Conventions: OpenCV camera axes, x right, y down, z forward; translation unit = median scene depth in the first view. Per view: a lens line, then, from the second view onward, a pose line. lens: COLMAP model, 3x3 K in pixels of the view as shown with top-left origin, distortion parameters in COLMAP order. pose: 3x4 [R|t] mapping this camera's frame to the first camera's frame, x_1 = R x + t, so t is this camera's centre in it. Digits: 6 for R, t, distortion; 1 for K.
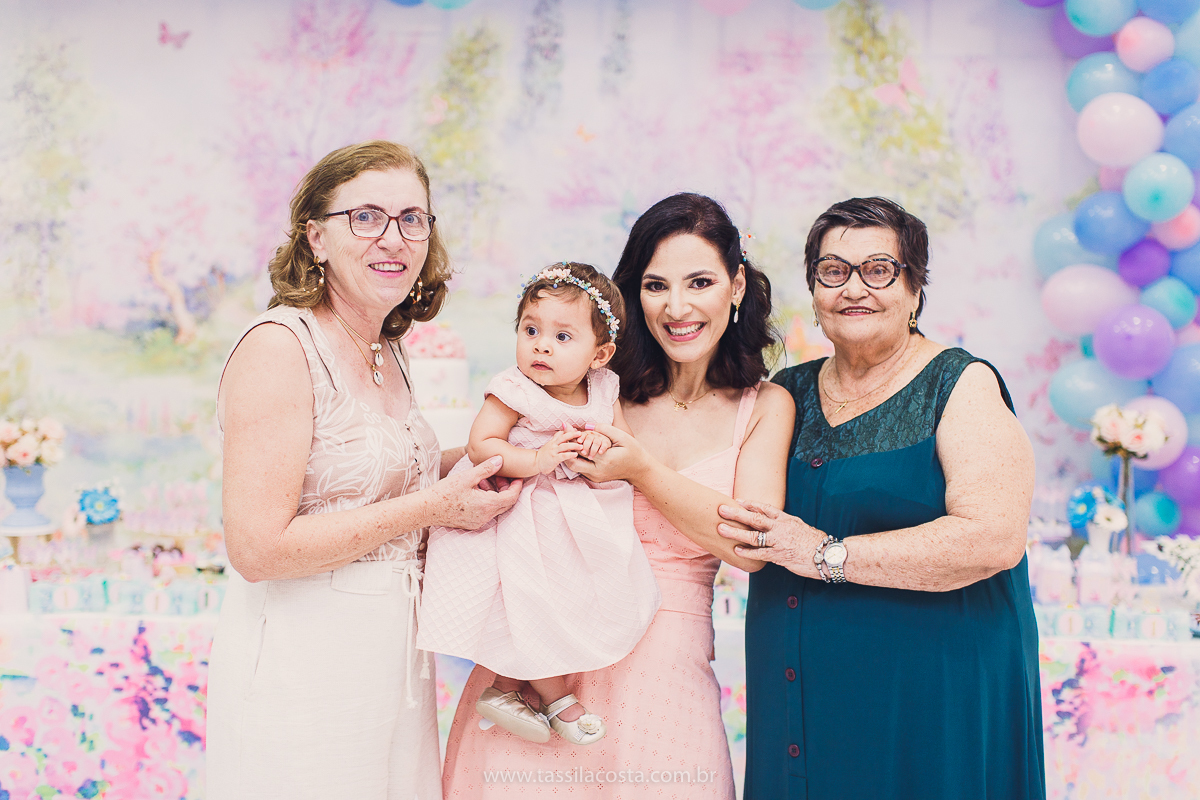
lens RADIAL K [[1732.6, 0, 606.1], [0, 1732.6, 400.2], [0, 0, 1]] dist [0.019154, 0.000000]
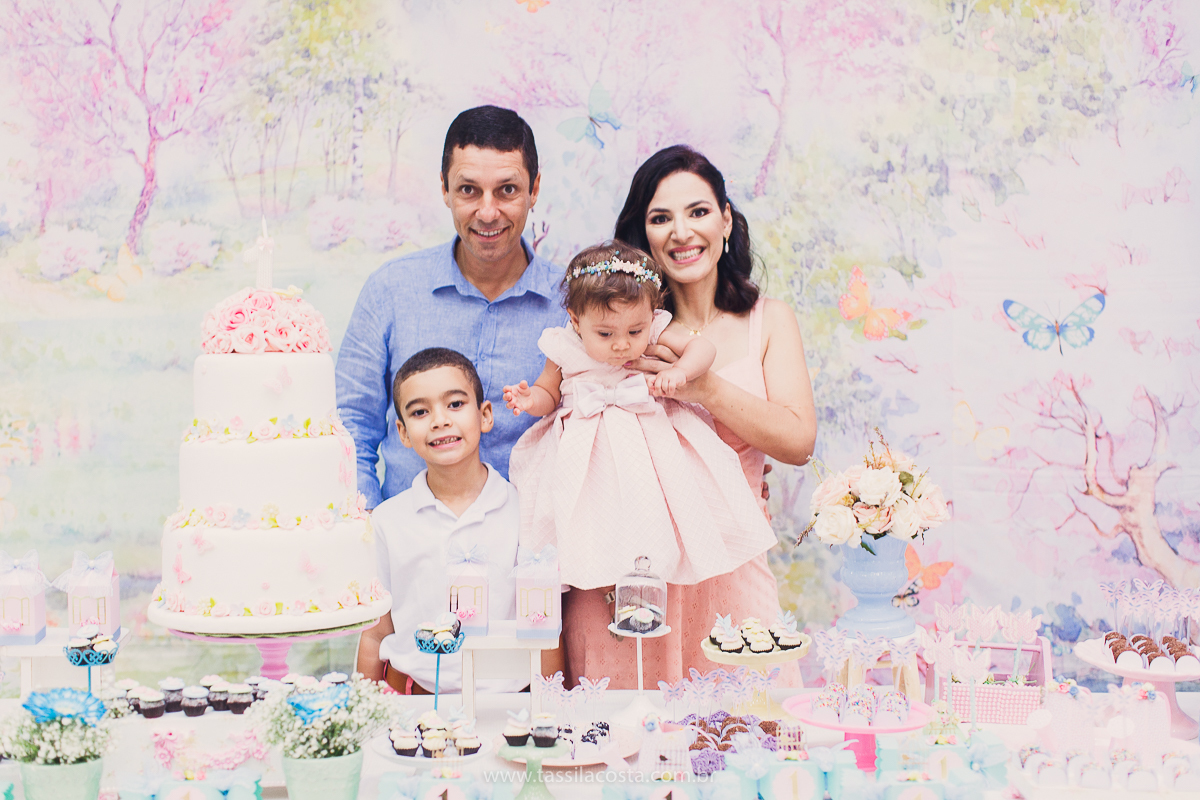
lens RADIAL K [[1732.6, 0, 601.9], [0, 1732.6, 398.6], [0, 0, 1]] dist [0.019154, 0.000000]
pose [[0.999613, -0.025048, 0.012097, 0.003397], [0.024851, 0.999561, 0.016122, -0.011518], [-0.012496, -0.015815, 0.999797, 0.336019]]
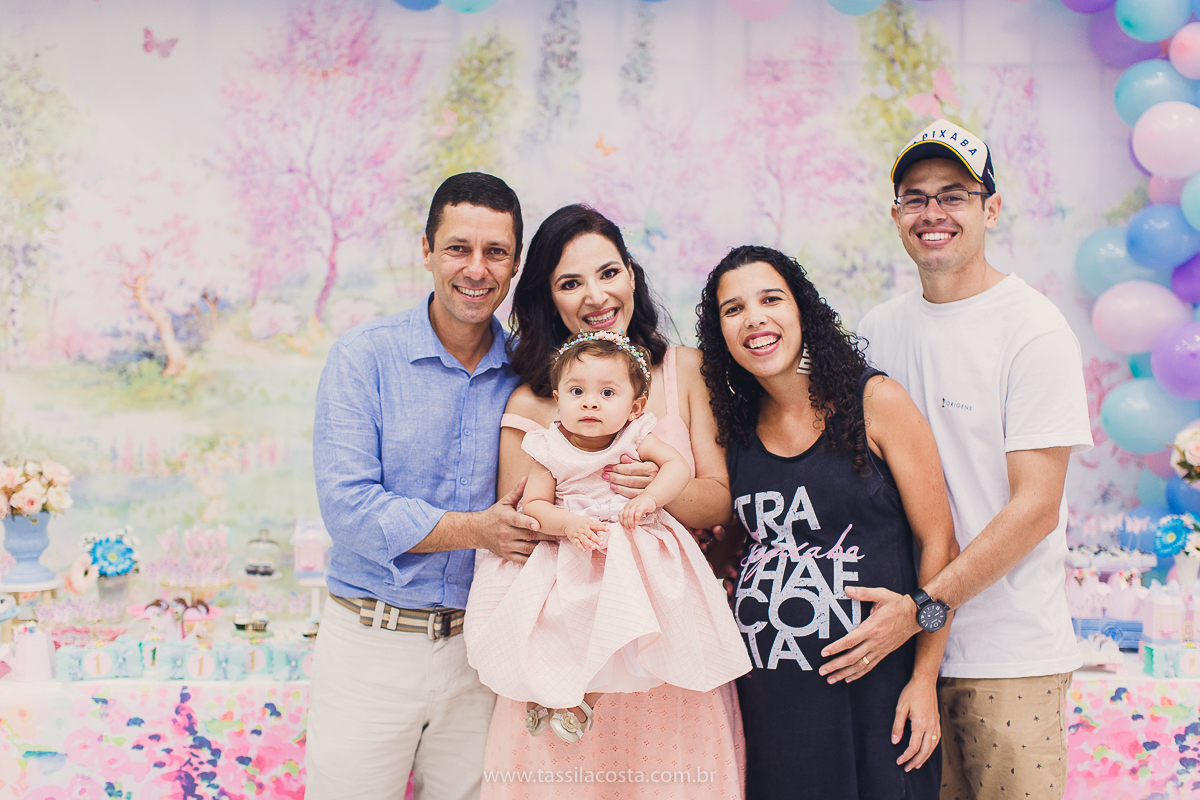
lens RADIAL K [[1732.6, 0, 600.5], [0, 1732.6, 395.3], [0, 0, 1]] dist [0.019154, 0.000000]
pose [[0.997274, -0.014329, 0.072381, -0.084718], [0.015462, 0.999766, -0.015106, -0.004798], [-0.072147, 0.016184, 0.997263, 0.064203]]
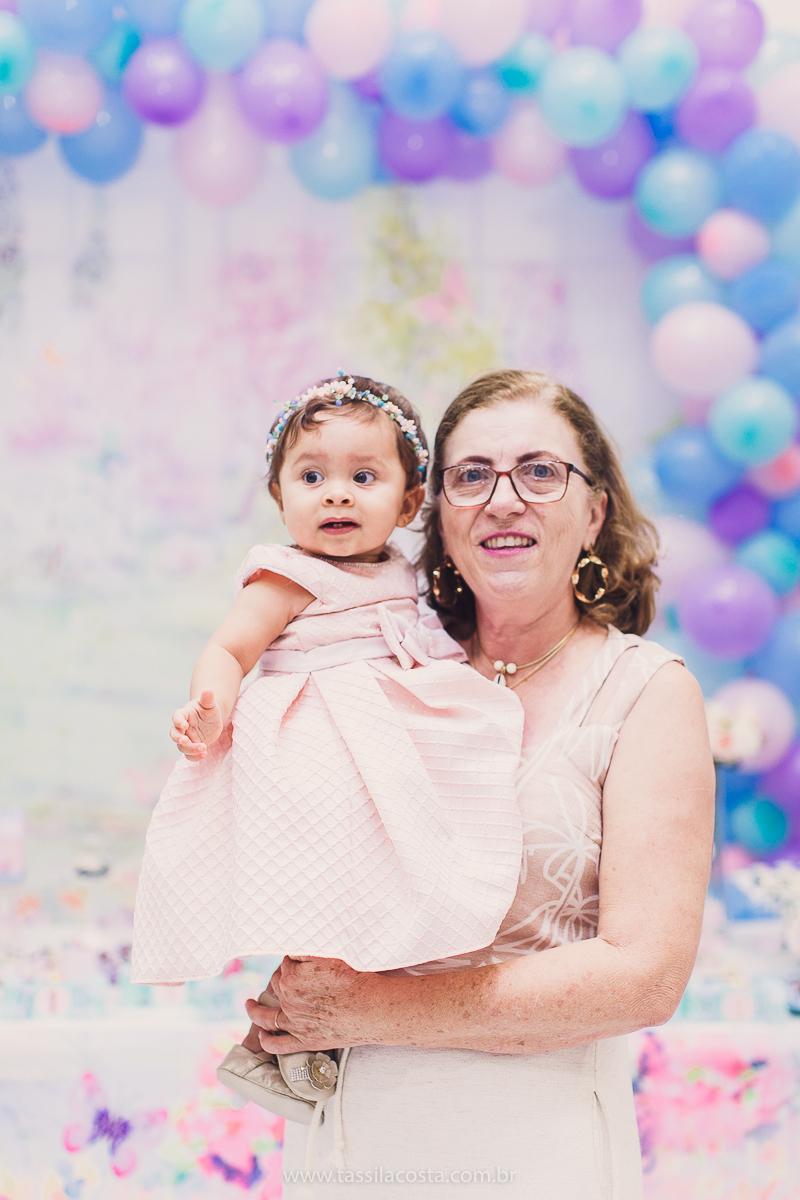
lens RADIAL K [[1732.6, 0, 420.7], [0, 1732.6, 614.2], [0, 0, 1]] dist [0.019154, 0.000000]
pose [[0.996001, -0.012257, 0.088498, 0.083999], [0.014255, 0.999657, -0.021987, -0.015681], [-0.088198, 0.023161, 0.995834, 0.196051]]
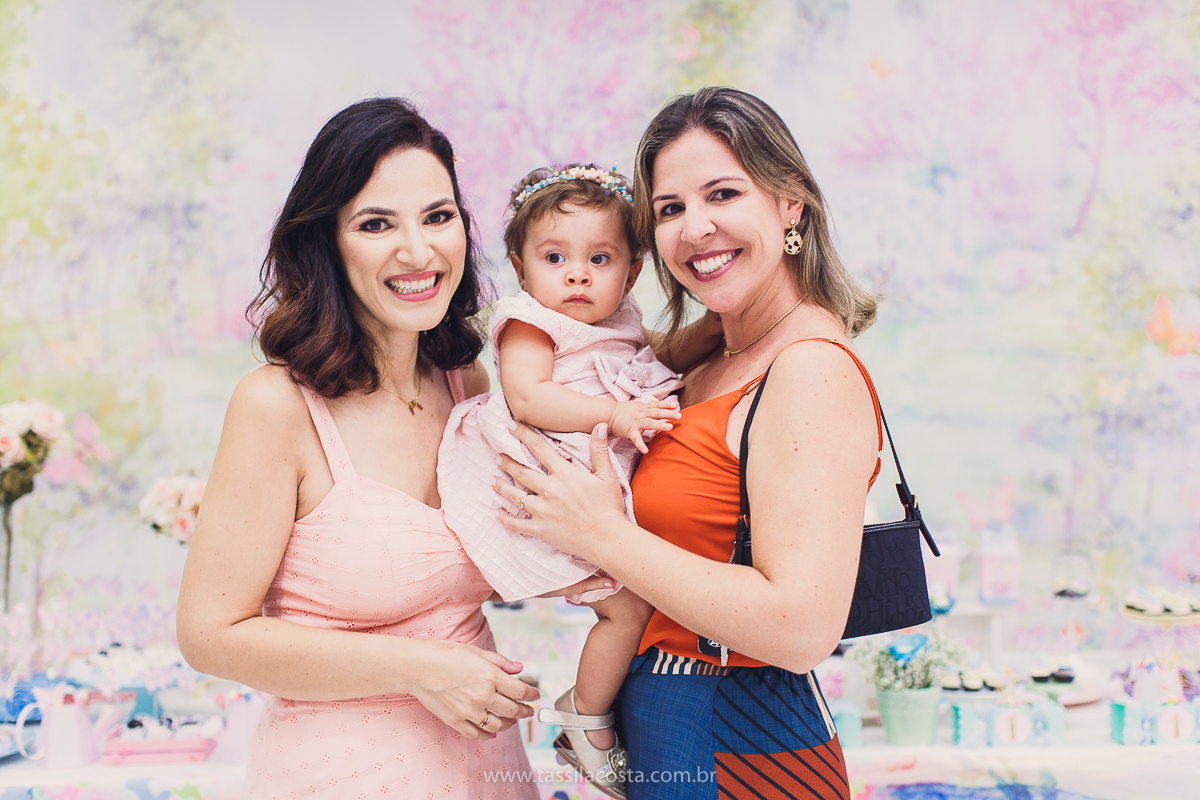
lens RADIAL K [[1732.6, 0, 600.9], [0, 1732.6, 404.6], [0, 0, 1]] dist [0.019154, 0.000000]
pose [[0.999241, -0.033124, 0.020516, -0.157106], [0.033017, 0.999439, 0.005533, -0.012634], [-0.020687, -0.004851, 0.999774, 0.232731]]
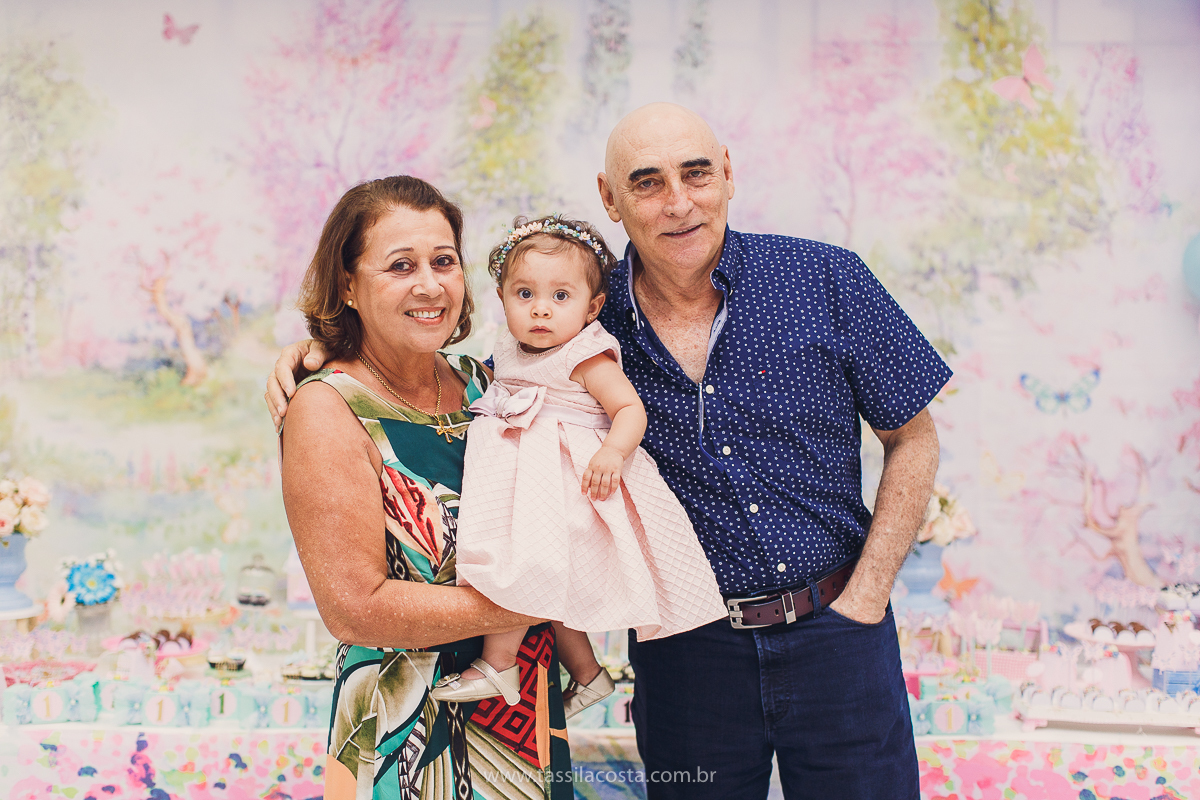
lens RADIAL K [[1732.6, 0, 602.2], [0, 1732.6, 399.0], [0, 0, 1]] dist [0.019154, 0.000000]
pose [[0.999941, -0.008497, -0.006694, -0.034621], [0.008371, 0.999790, -0.018725, -0.008027], [0.006852, 0.018668, 0.999802, 0.141095]]
